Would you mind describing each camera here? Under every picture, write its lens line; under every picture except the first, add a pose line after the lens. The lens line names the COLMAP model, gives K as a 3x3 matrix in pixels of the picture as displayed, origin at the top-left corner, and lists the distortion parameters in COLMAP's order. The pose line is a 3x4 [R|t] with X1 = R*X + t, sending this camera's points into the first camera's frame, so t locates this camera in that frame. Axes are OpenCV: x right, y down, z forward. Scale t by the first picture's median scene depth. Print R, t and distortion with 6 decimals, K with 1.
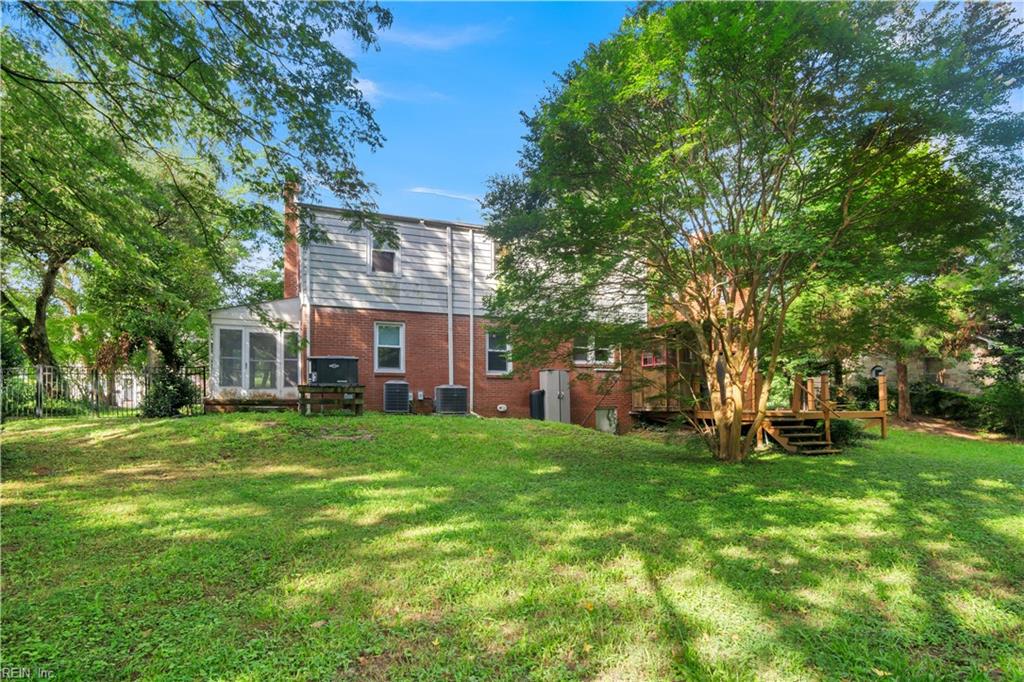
lens RADIAL K [[559.3, 0, 512.3], [0, 559.3, 343.5], [0, 0, 1]] dist [-0.007154, 0.001208]
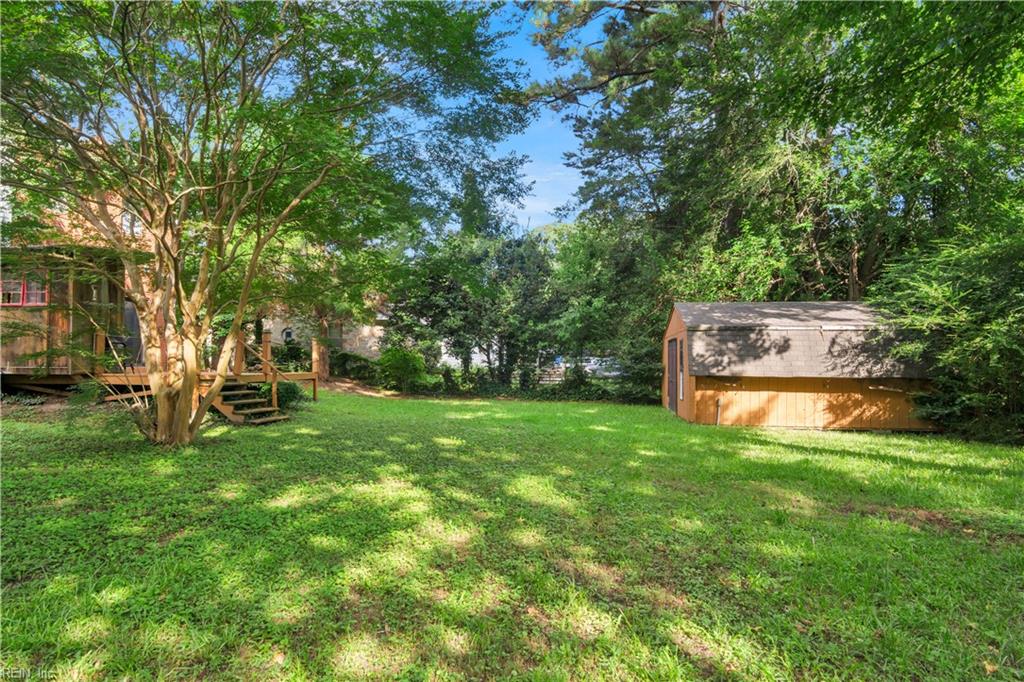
lens RADIAL K [[559.3, 0, 512.3], [0, 559.3, 343.5], [0, 0, 1]] dist [-0.007154, 0.001208]
pose [[0.531069, 0.035489, 0.846585, 0.009309], [-0.095377, 0.995277, 0.018109, 0.022371], [-0.841943, -0.090362, 0.531946, 0.215345]]
